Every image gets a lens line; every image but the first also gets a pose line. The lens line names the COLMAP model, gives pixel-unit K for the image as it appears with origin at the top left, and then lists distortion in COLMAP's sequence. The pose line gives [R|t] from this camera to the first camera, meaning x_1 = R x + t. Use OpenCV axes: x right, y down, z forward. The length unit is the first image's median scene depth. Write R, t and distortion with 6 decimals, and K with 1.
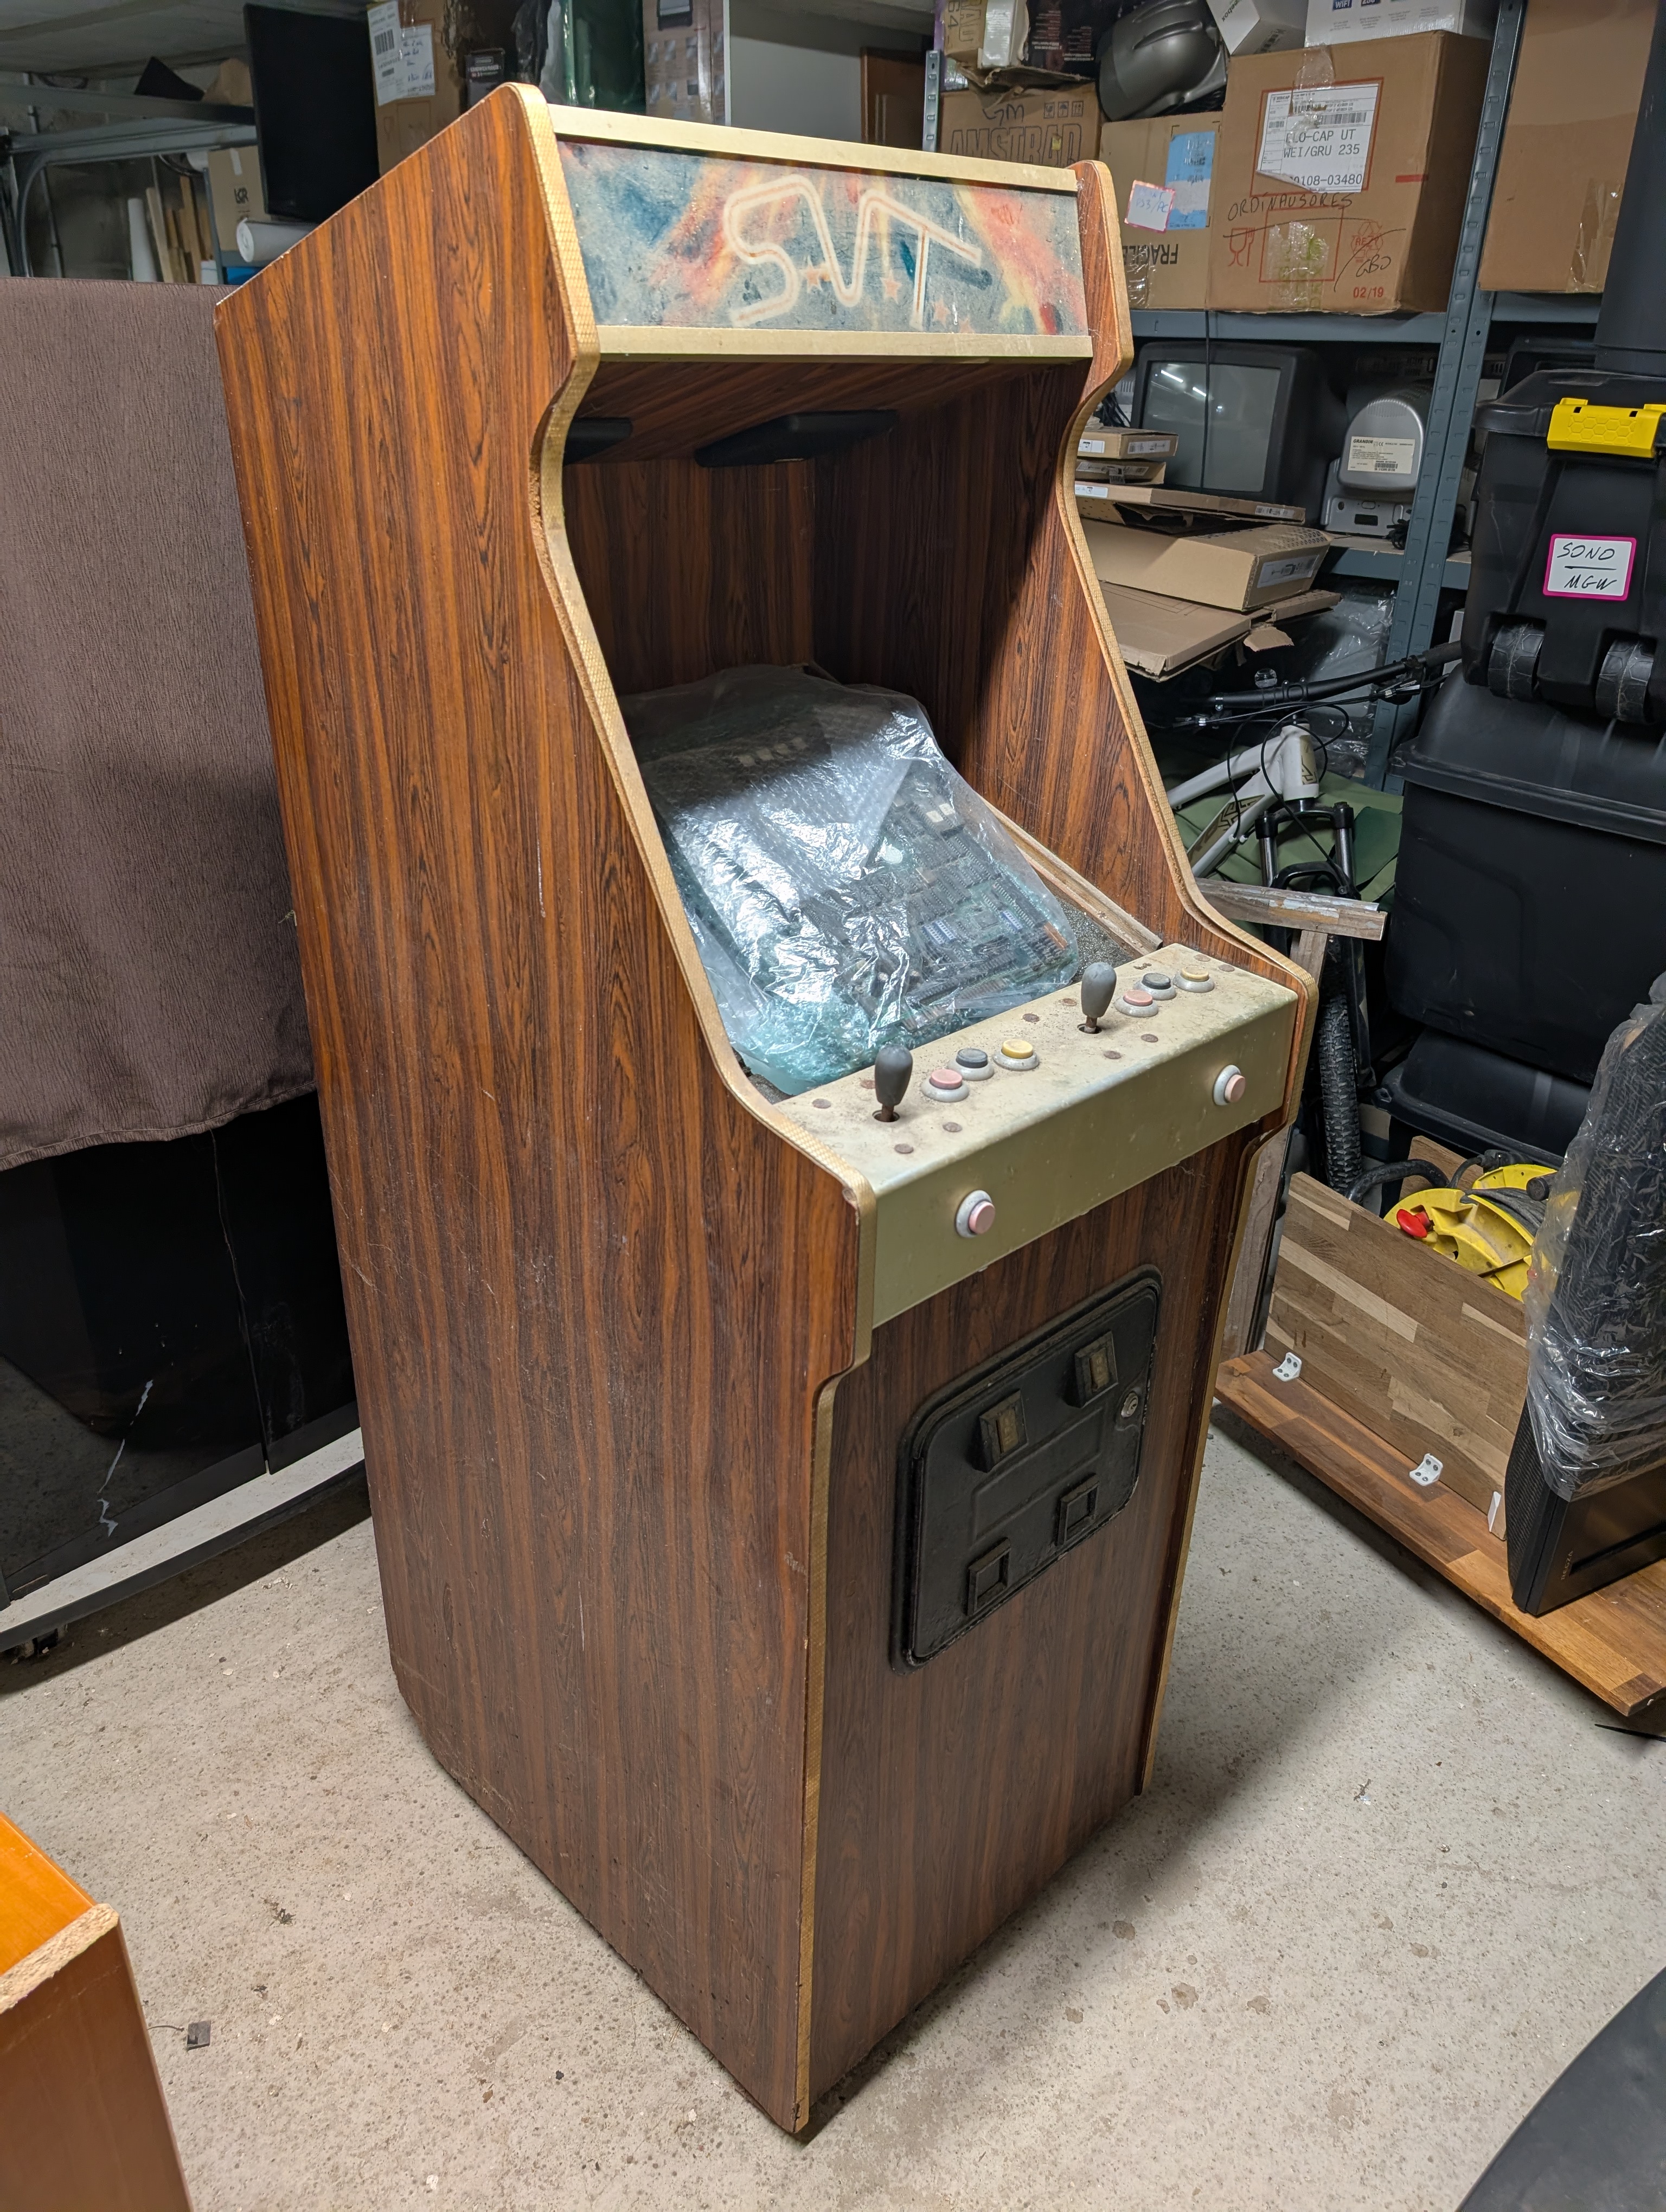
lens RADIAL K [[1526.9, 0, 833.0], [0, 1526.9, 1106.0], [0, 0, 1]] dist [0.002087, -0.004063]
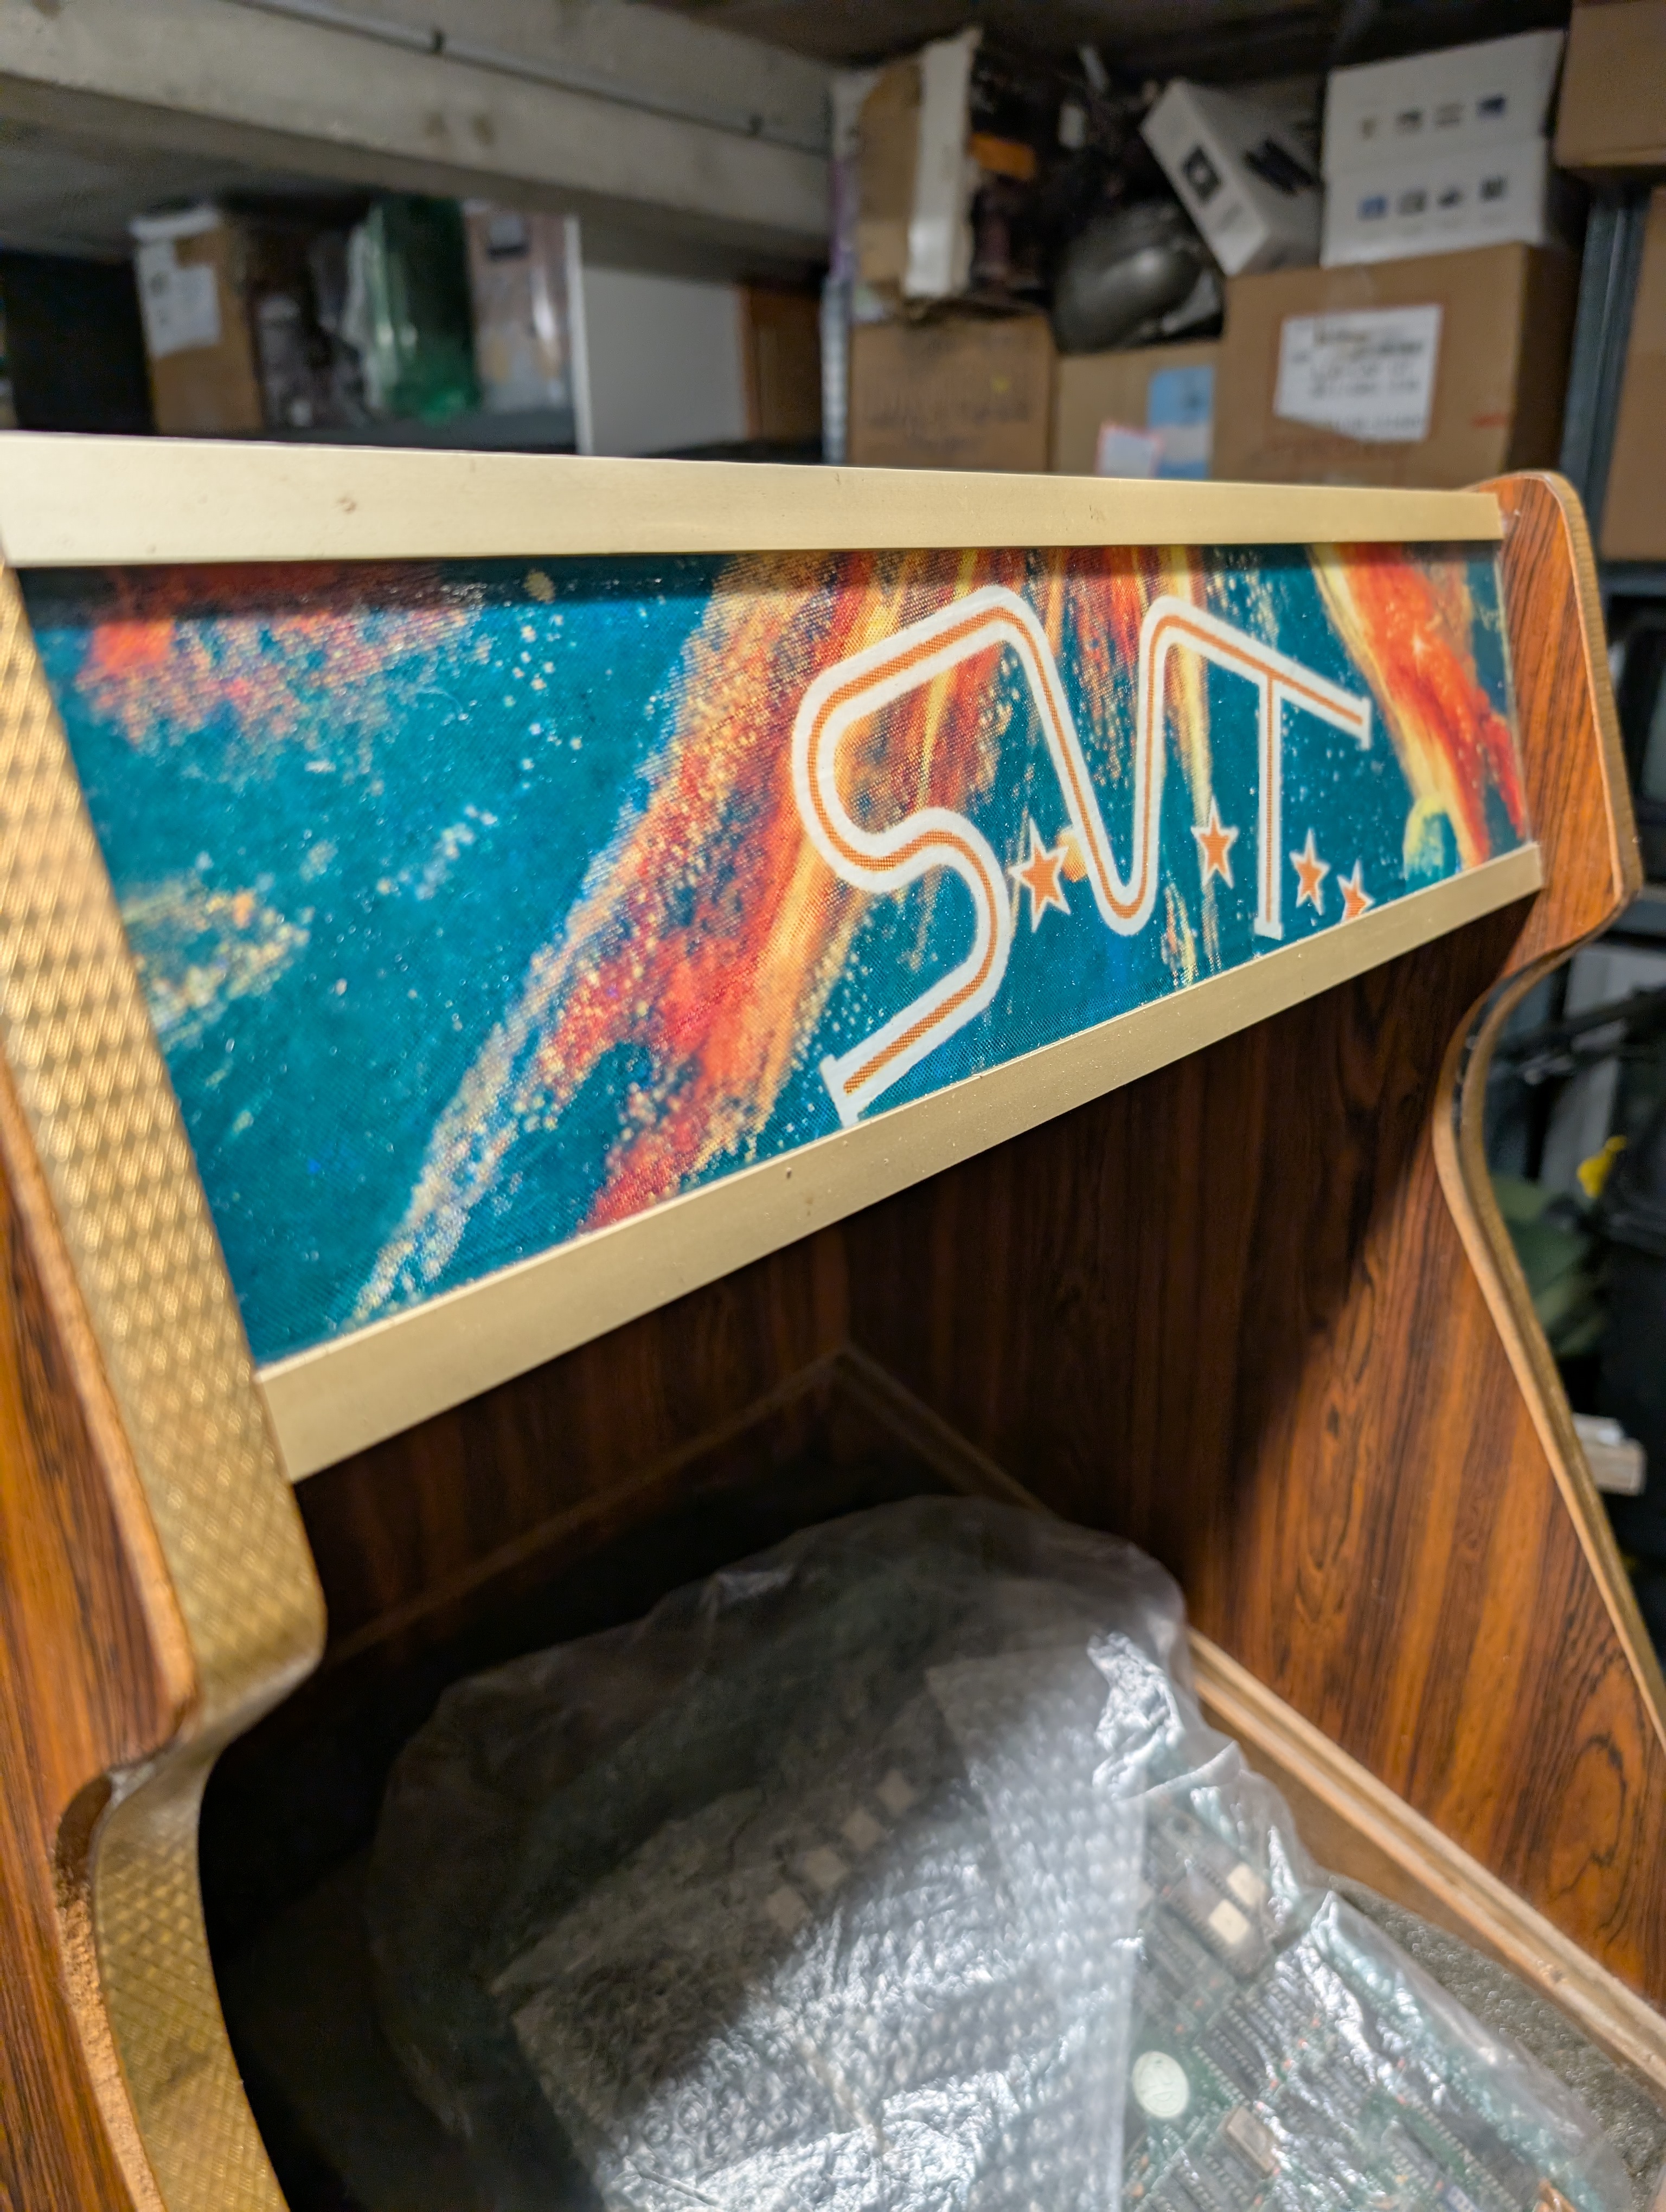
lens RADIAL K [[1526.9, 0, 833.0], [0, 1526.9, 1106.0], [0, 0, 1]] dist [0.002087, -0.004063]
pose [[0.994434, -0.061028, 0.085887, -0.066433], [0.070398, 0.991360, -0.110679, -0.354150], [-0.078391, 0.116109, 0.990138, 0.530142]]
